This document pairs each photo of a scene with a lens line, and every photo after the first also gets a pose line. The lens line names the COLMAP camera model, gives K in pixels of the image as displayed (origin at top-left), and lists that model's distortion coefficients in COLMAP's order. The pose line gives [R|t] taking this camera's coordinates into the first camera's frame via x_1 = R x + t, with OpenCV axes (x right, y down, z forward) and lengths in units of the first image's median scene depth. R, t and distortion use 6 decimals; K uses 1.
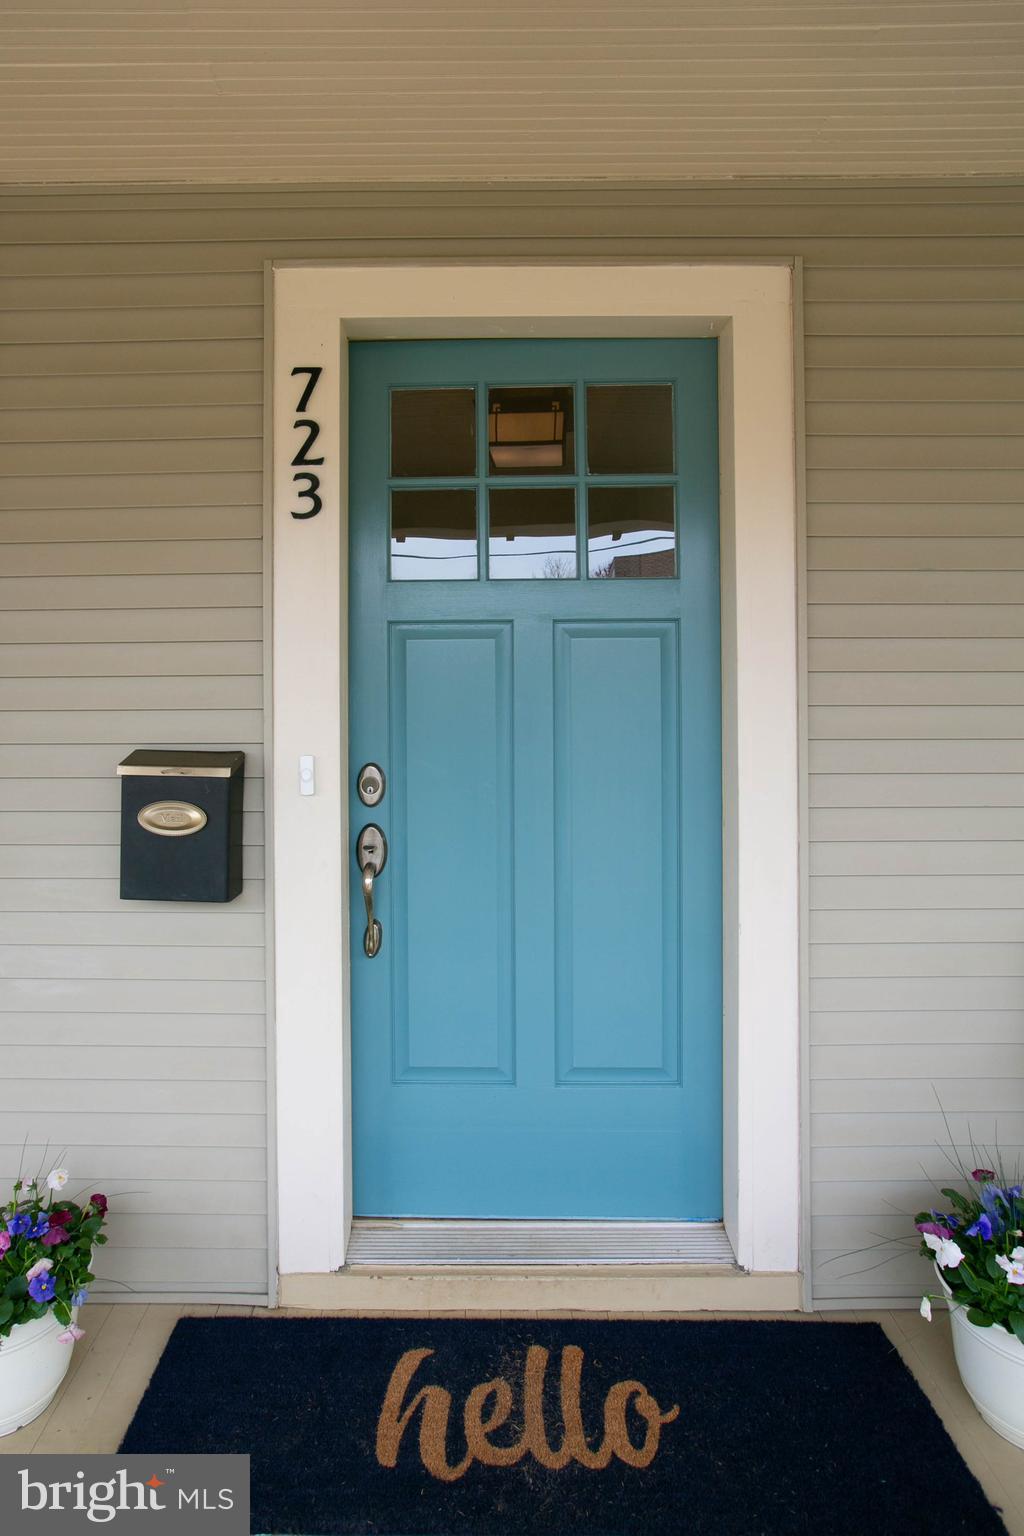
lens RADIAL K [[792.1, 0, 511.3], [0, 792.1, 795.5], [0, 0, 1]] dist [-0.005735, -0.000357]
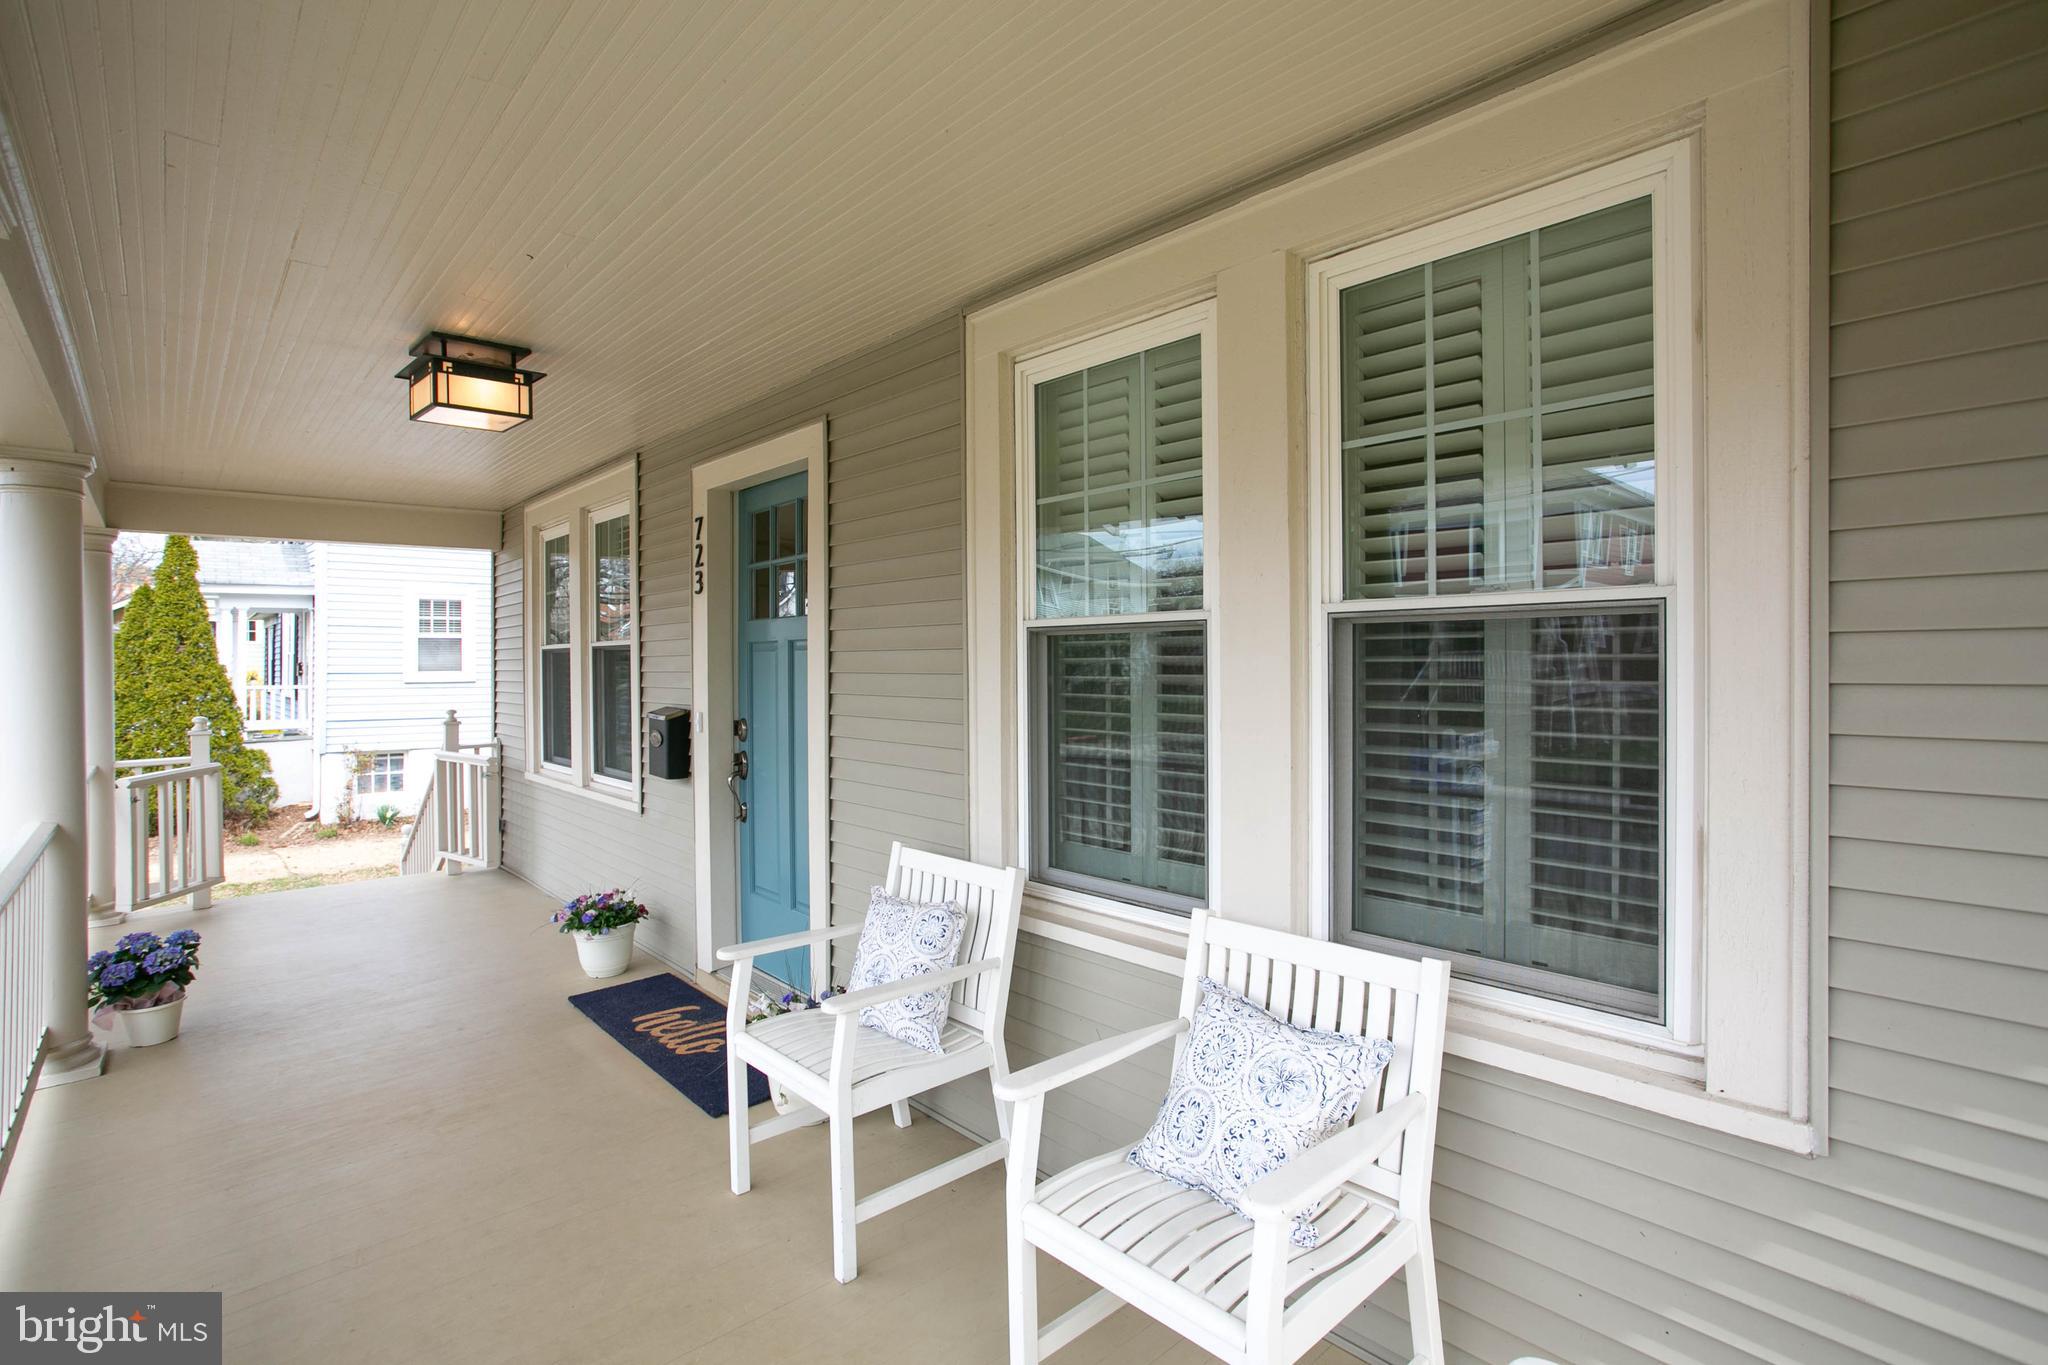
lens RADIAL K [[1103.3, 0, 1024.9], [0, 1103.3, 674.5], [0, 0, 1]] dist [-0.051188, -0.000365]
pose [[0.633299, 0.008659, -0.773858, 2.849973], [0.001907, 0.999917, 0.012749, -0.213576], [0.773905, -0.009550, 0.633230, -0.142307]]
